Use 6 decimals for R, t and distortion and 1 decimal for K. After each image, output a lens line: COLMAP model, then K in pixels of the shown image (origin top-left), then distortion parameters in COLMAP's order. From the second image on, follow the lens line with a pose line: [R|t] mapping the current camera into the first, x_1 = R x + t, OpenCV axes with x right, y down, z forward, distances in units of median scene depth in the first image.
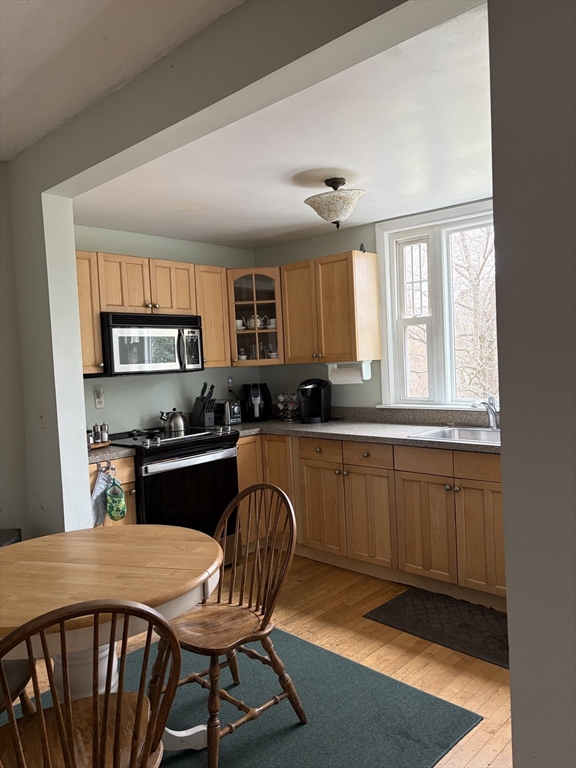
lens RADIAL K [[576.5, 0, 287.6], [0, 576.5, 384.7], [0, 0, 1]] dist [-0.003309, -0.000040]
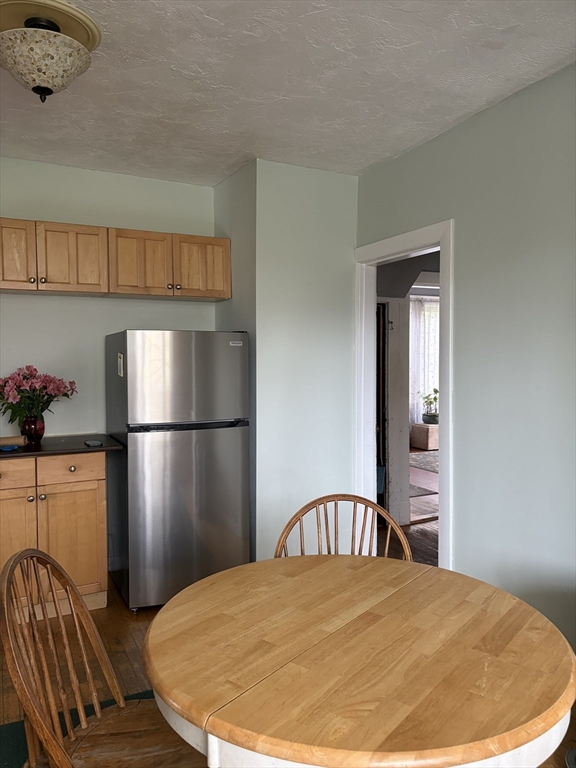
lens RADIAL K [[576.5, 0, 287.4], [0, 576.5, 382.5], [0, 0, 1]] dist [-0.003309, -0.000040]
pose [[-0.329768, 0.106920, -0.937988, 0.299568], [-0.015786, 0.992803, 0.118718, -0.063566], [0.943930, 0.053956, -0.325707, 1.128460]]
